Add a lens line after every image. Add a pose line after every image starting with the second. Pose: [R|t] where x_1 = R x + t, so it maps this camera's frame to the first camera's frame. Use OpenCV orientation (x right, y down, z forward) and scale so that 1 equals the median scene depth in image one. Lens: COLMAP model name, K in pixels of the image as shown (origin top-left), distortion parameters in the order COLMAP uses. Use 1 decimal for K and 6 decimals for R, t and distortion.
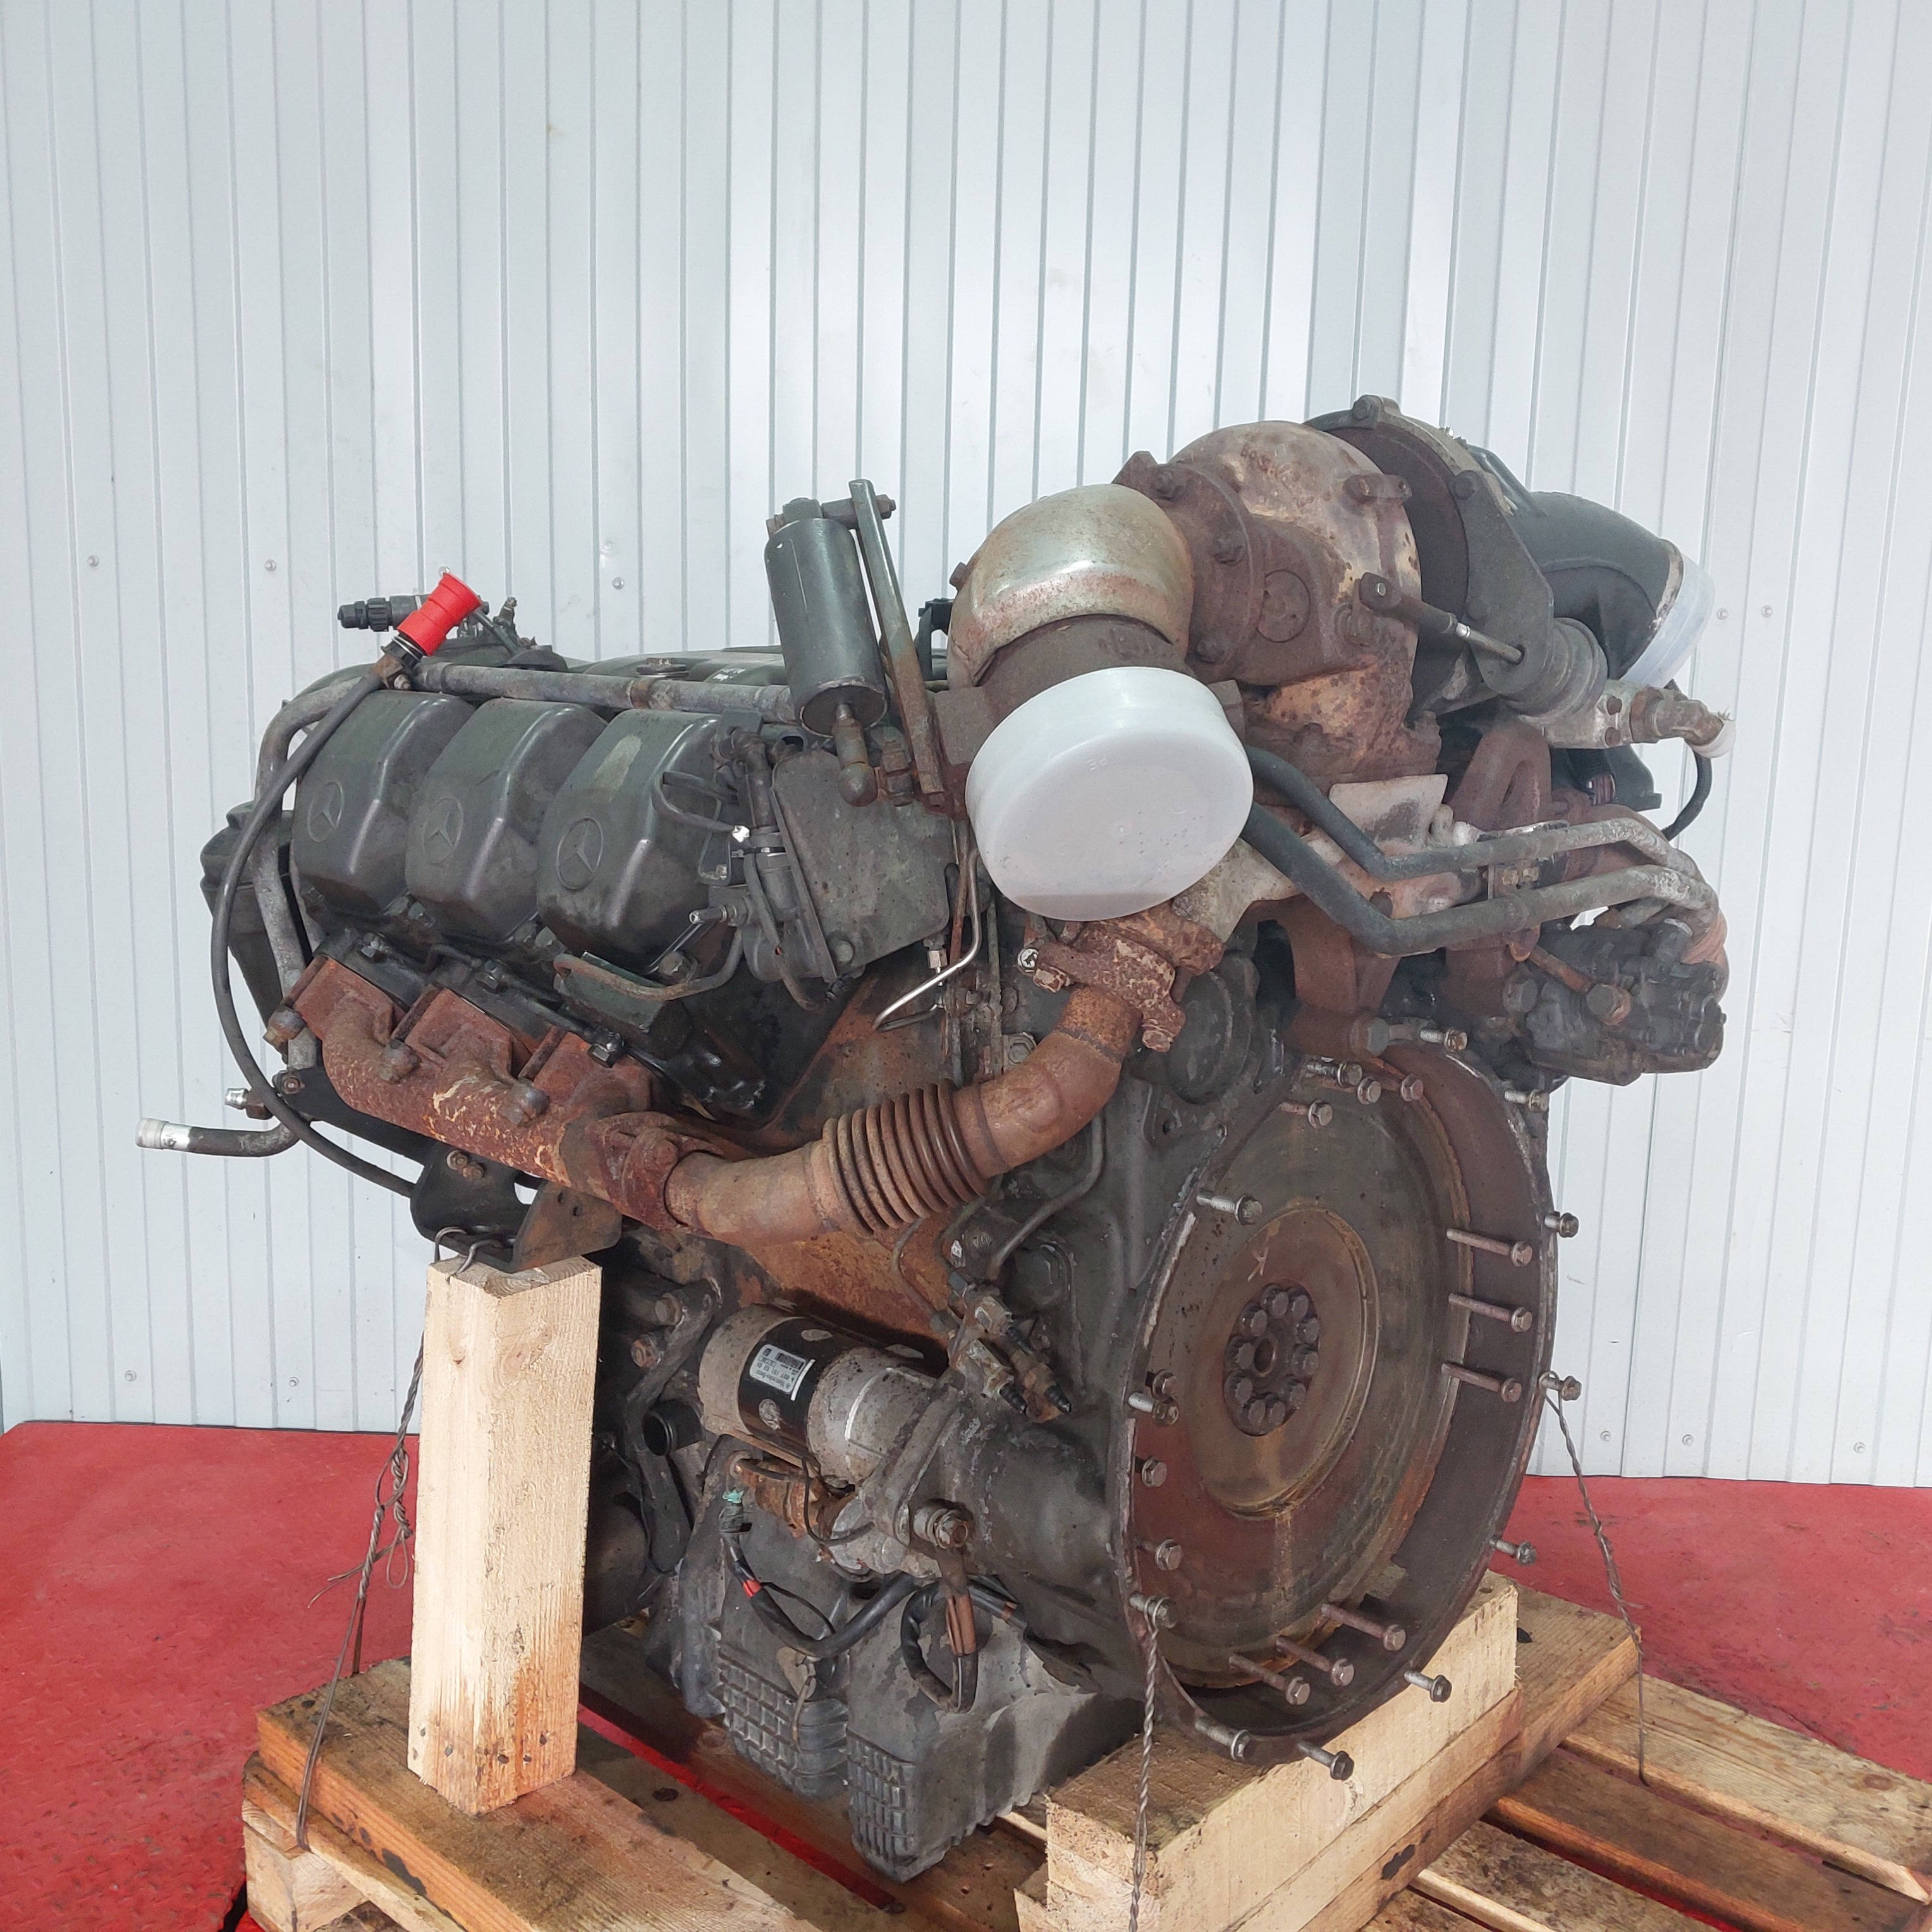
lens RADIAL K [[2039.9, 0, 968.8], [0, 2039.9, 947.2], [0, 0, 1]] dist [0.005960, 0.035901]
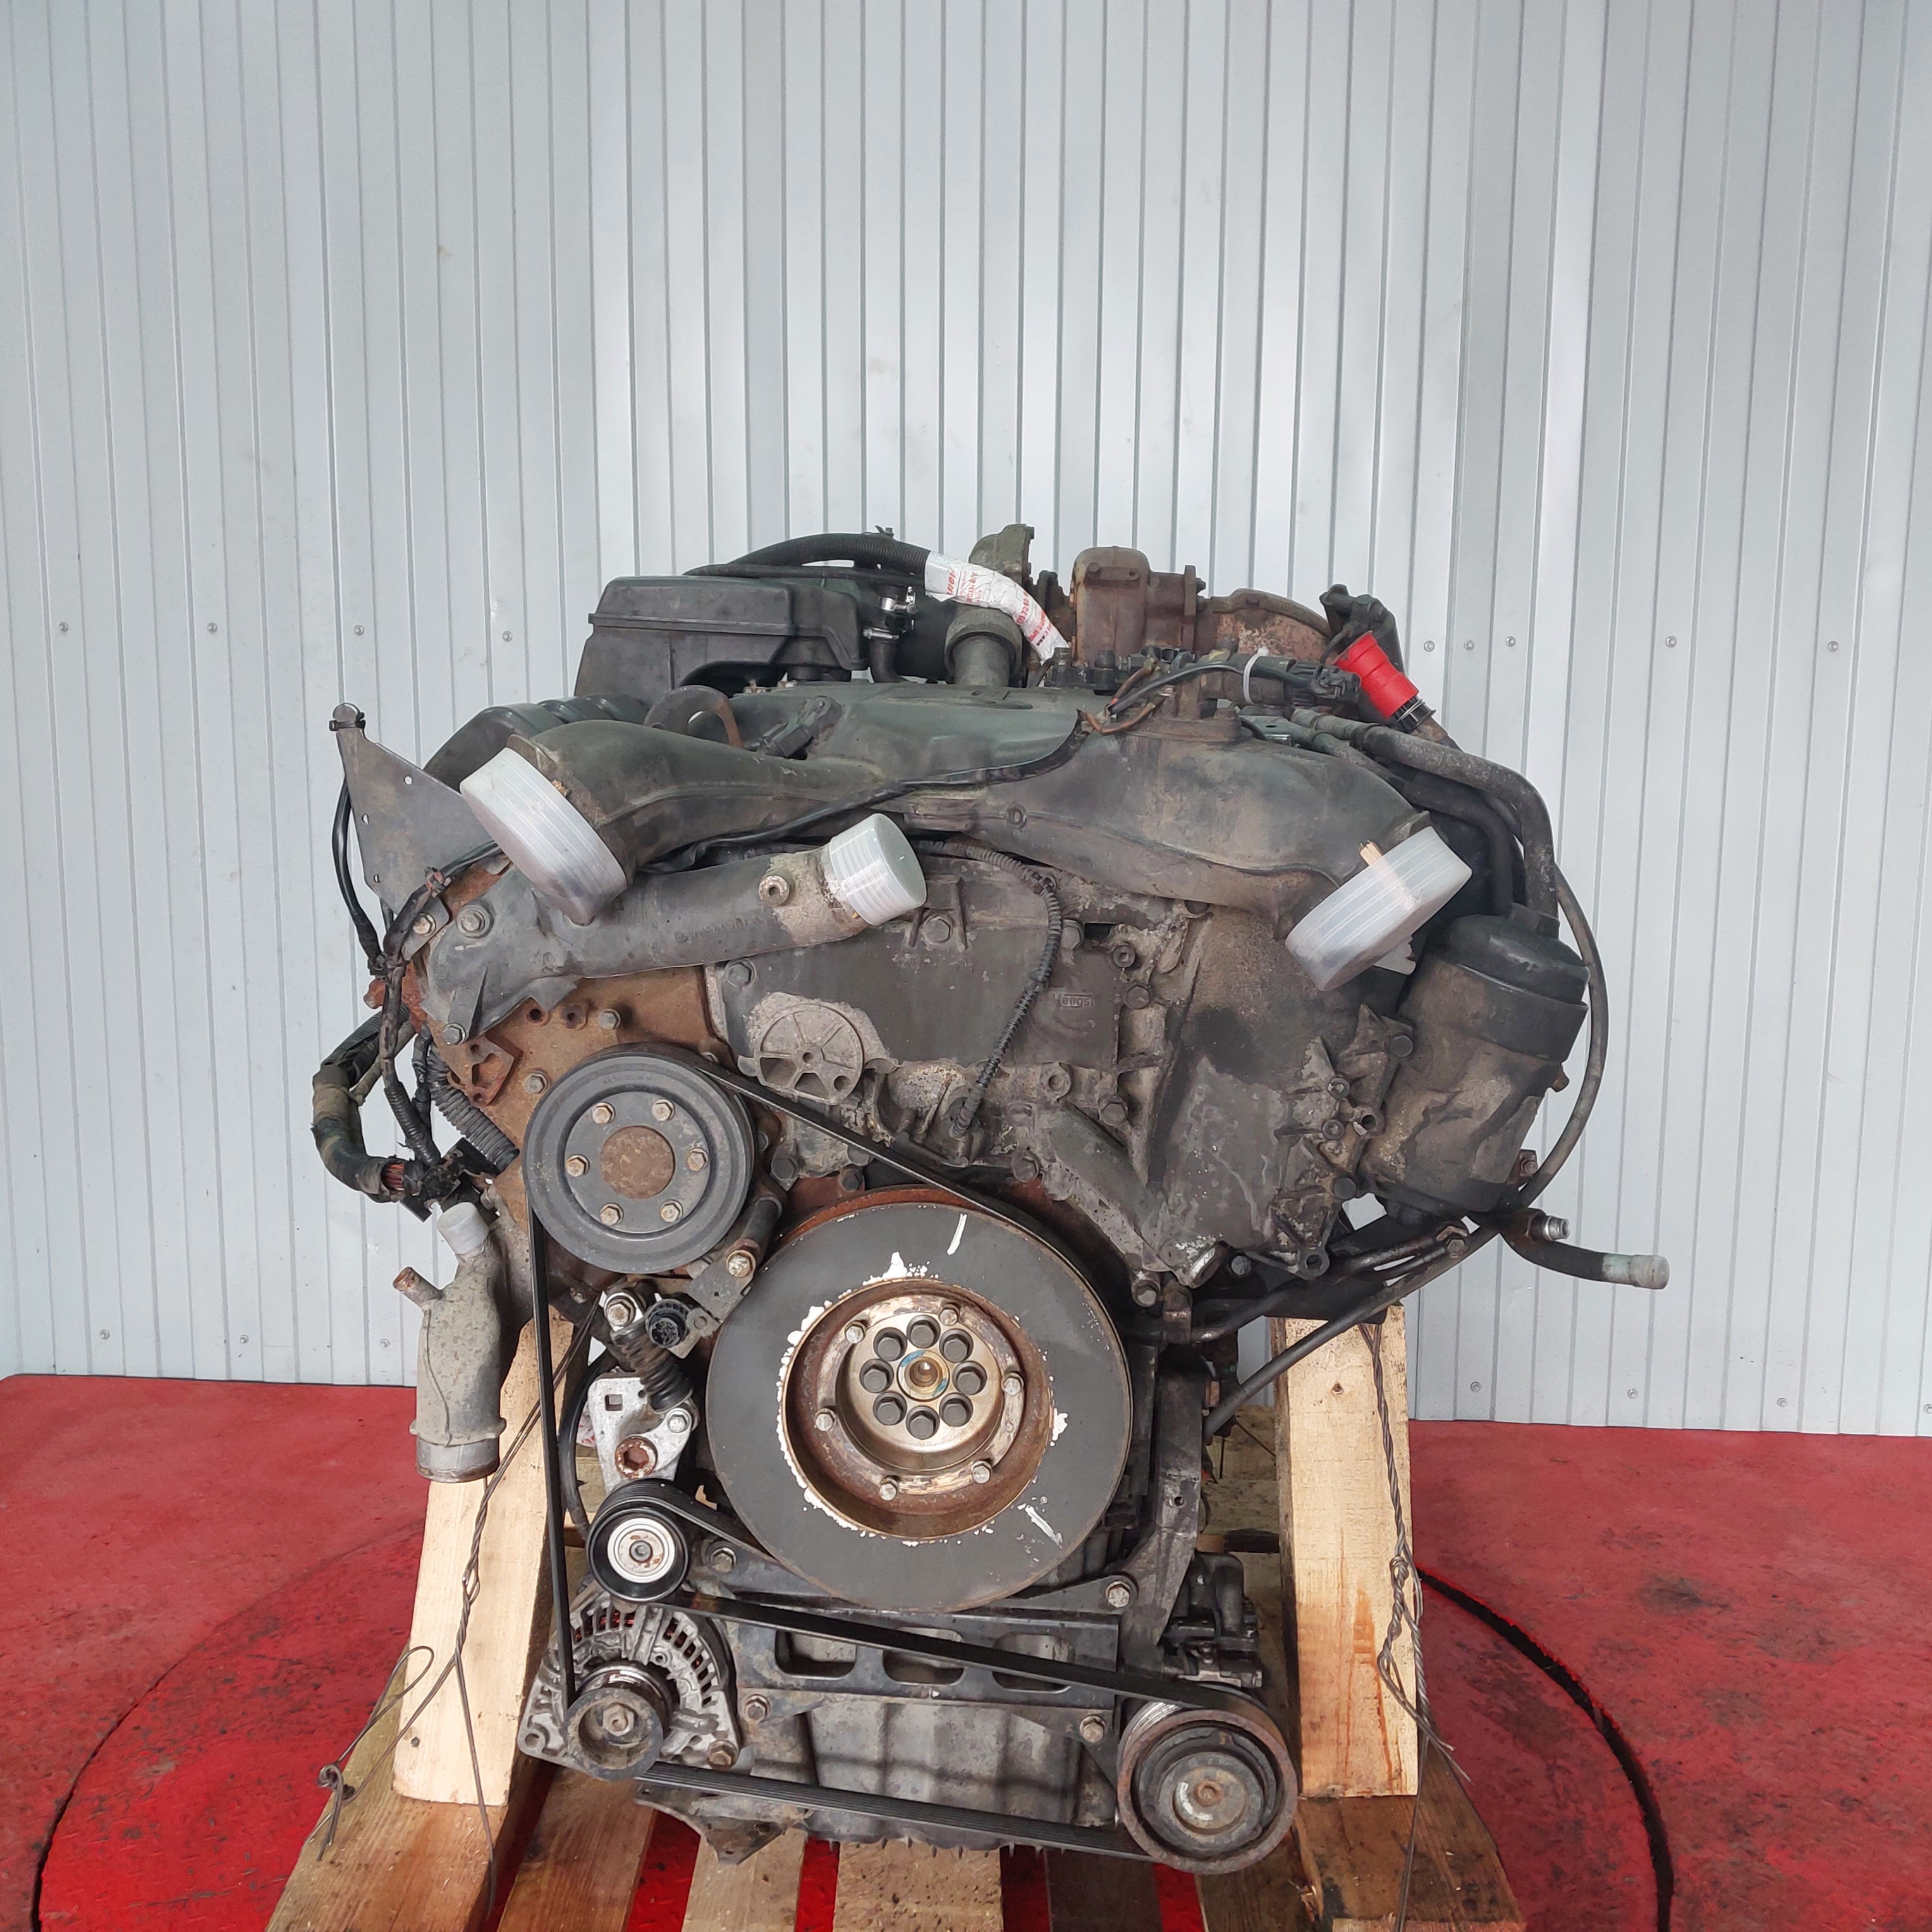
lens RADIAL K [[2042.9, 0, 968.2], [0, 2042.9, 947.7], [0, 0, 1]] dist [-0.005733, 0.048982]
pose [[0.998614, -0.012460, -0.051133, 0.139712], [0.011210, 0.999633, -0.024650, 0.027630], [0.051422, 0.024042, 0.998388, -0.128642]]
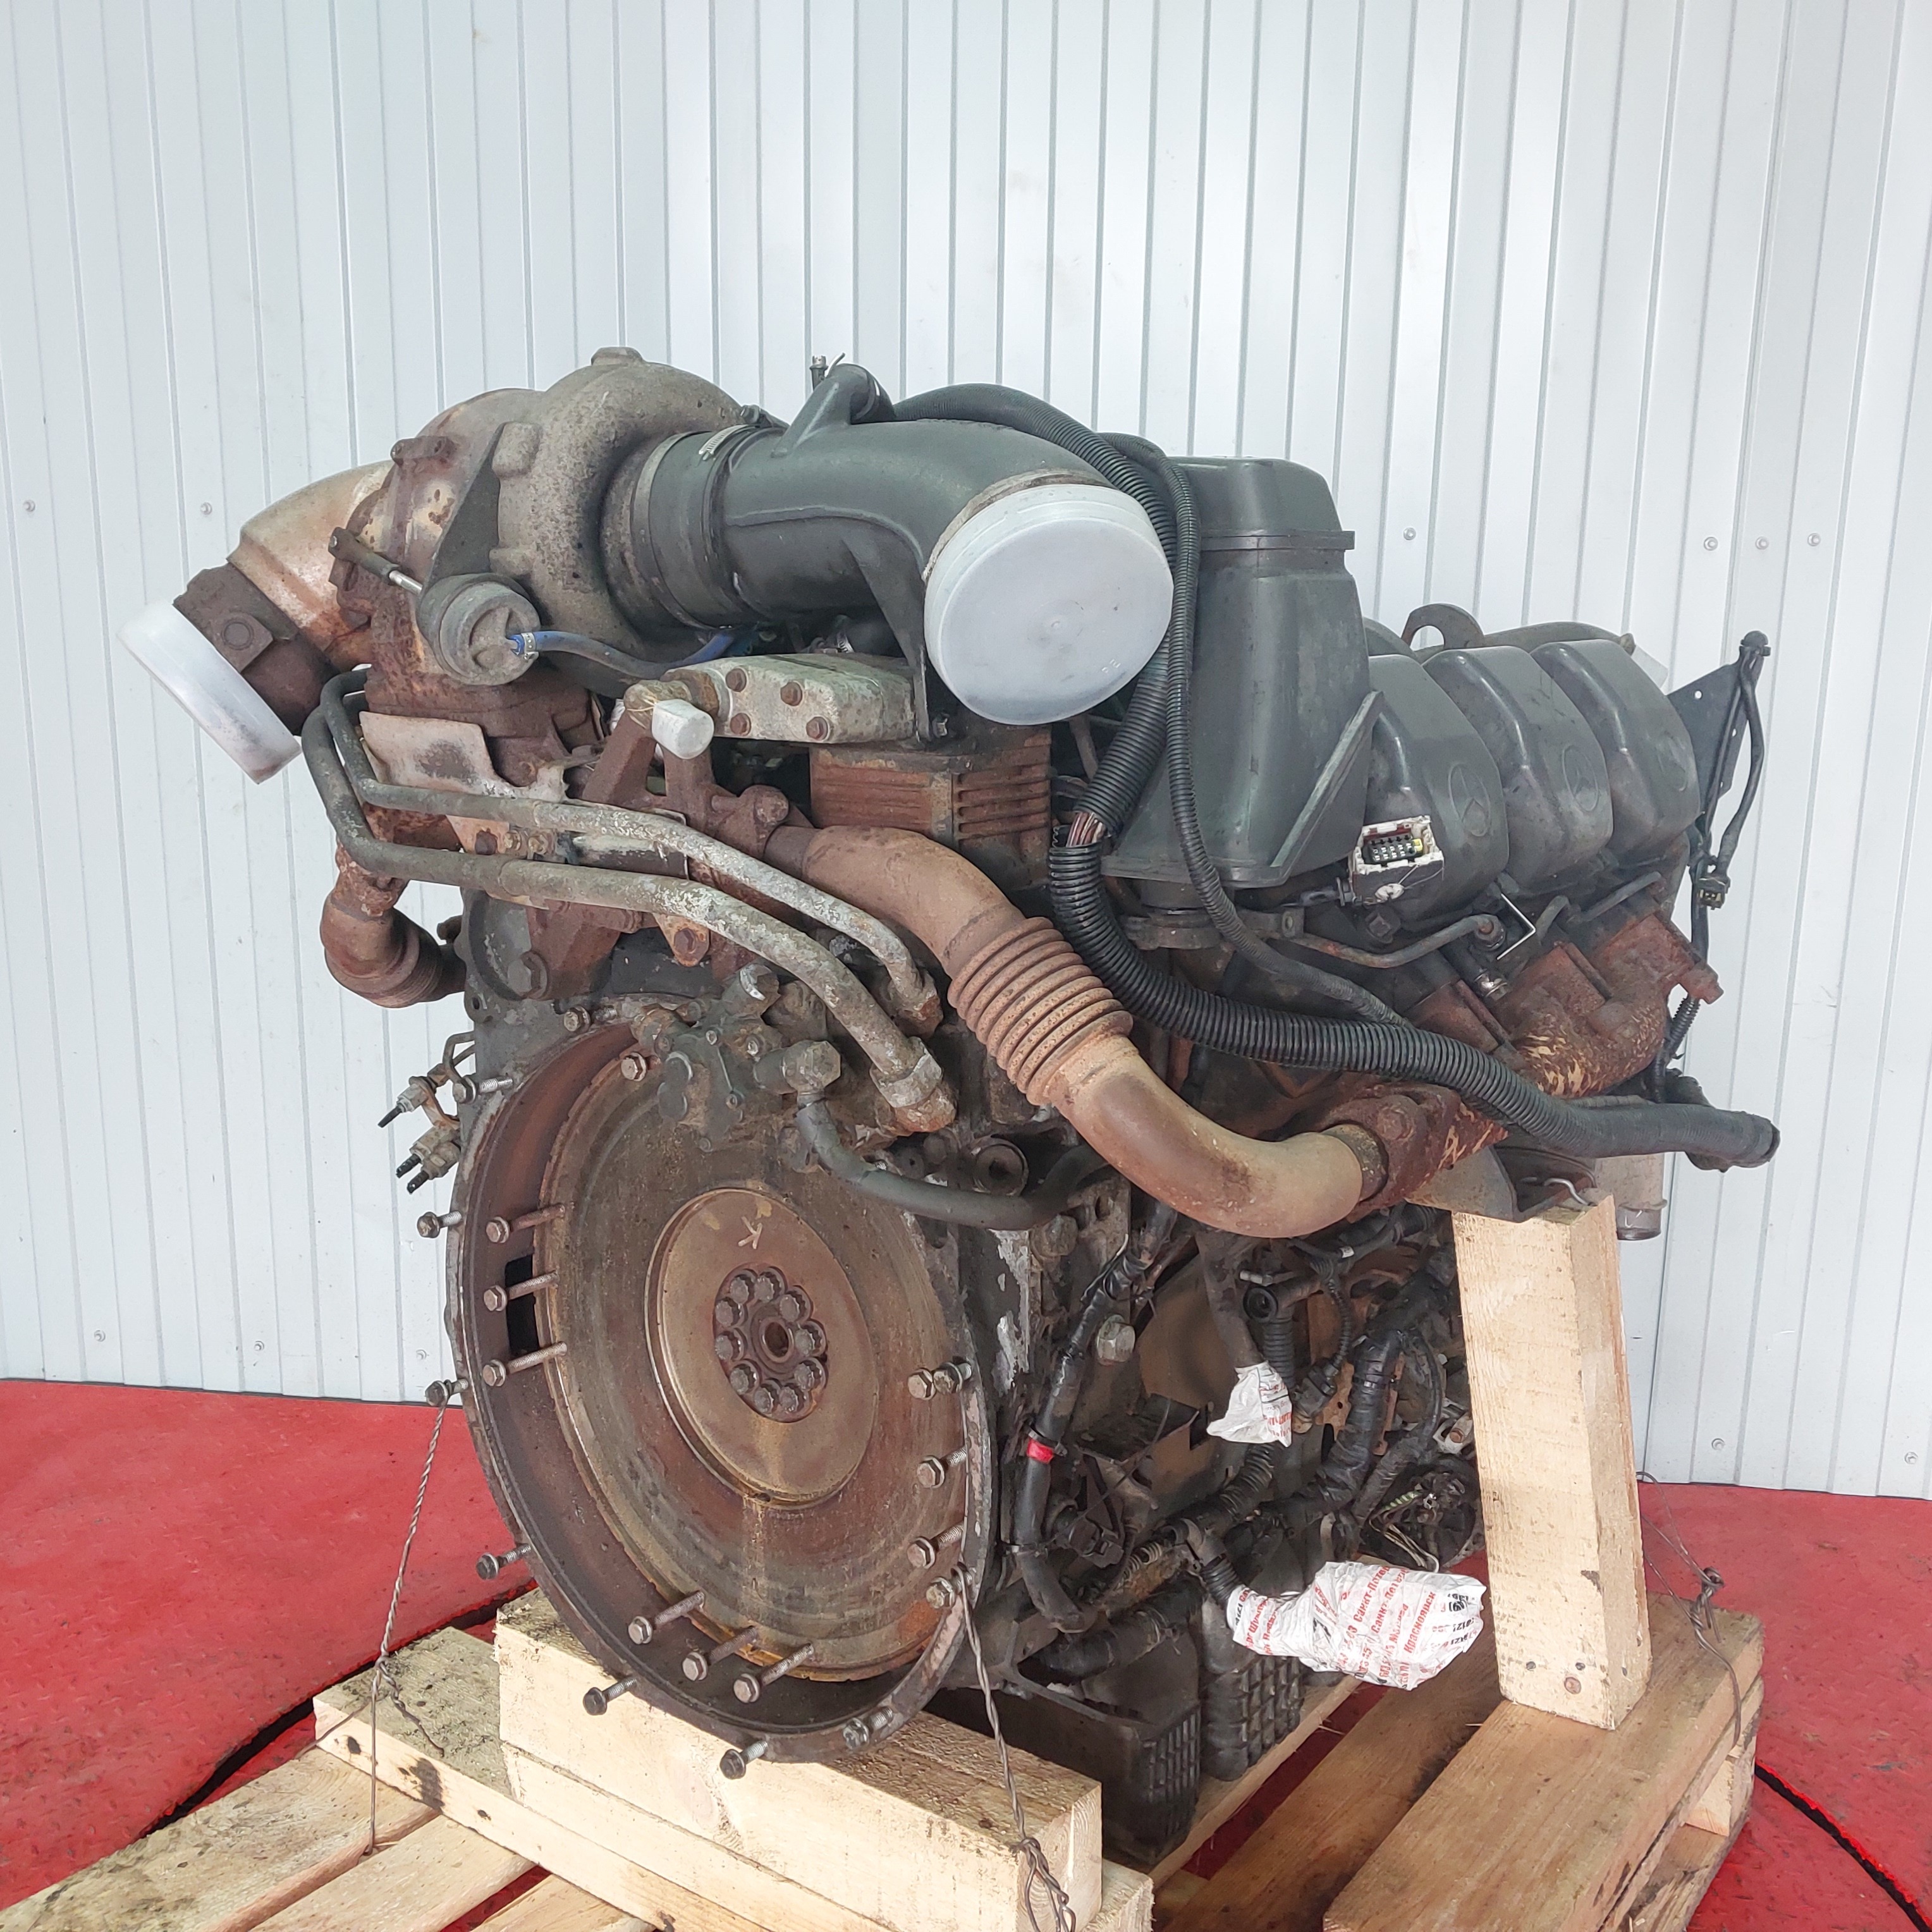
lens RADIAL K [[2031.7, 0, 965.7], [0, 2031.7, 948.6], [0, 0, 1]] dist [0.008170, 0.021873]
pose [[0.996192, 0.006392, -0.086951, 0.094583], [-0.002374, 0.998928, 0.046234, -0.024695], [0.087153, -0.045851, 0.995139, 0.068517]]
